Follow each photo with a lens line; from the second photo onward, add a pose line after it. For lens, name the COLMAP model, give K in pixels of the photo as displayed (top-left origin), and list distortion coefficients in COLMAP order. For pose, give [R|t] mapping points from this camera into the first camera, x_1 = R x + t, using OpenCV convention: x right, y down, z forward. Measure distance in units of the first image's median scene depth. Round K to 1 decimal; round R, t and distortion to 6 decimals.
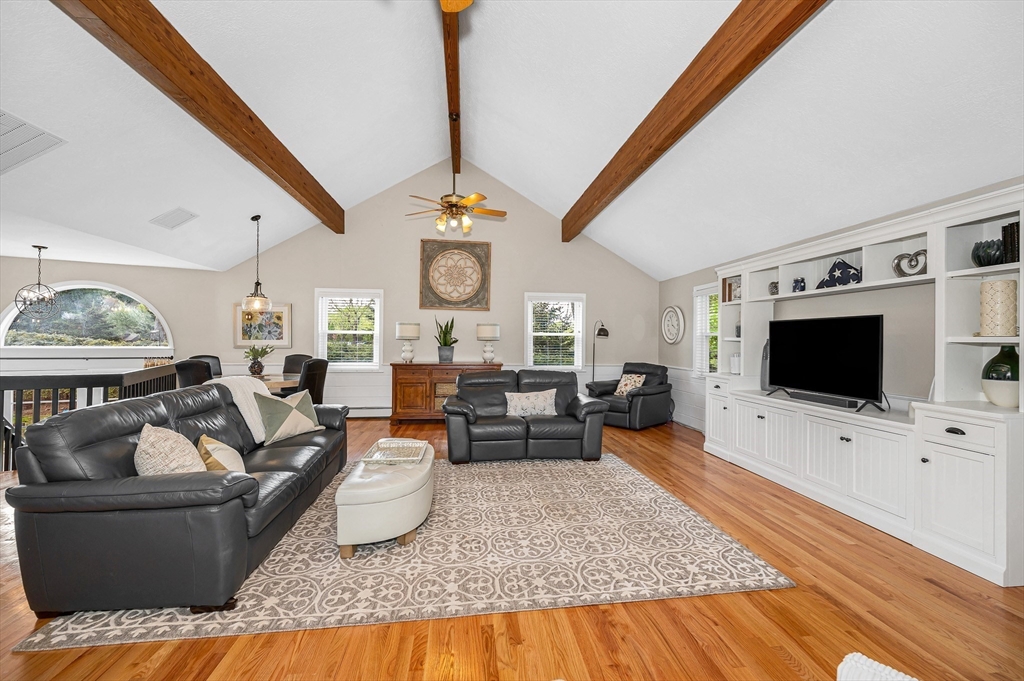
lens RADIAL K [[421.1, 0, 514.9], [0, 421.1, 342.8], [0, 0, 1]] dist [0.002306, -0.000465]
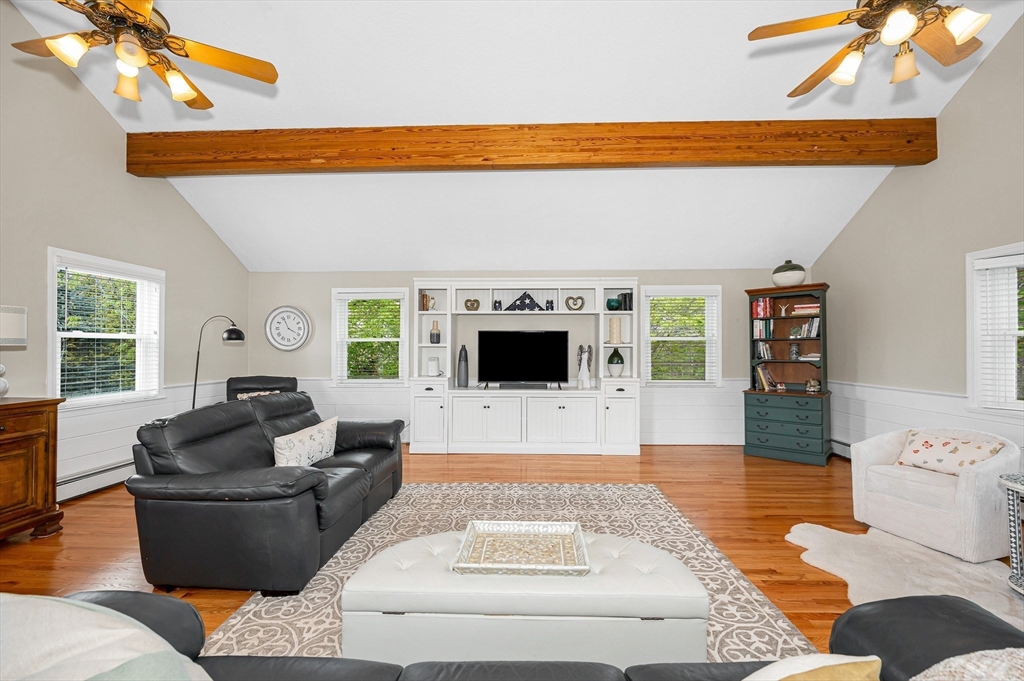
lens RADIAL K [[421.1, 0, 520.3], [0, 421.1, 342.3], [0, 0, 1]] dist [0.002306, -0.000465]
pose [[0.164938, 0.005104, 0.986291, -0.805202], [0.008800, 0.999939, -0.006646, -0.009666], [-0.986265, 0.009775, 0.164883, 0.866687]]
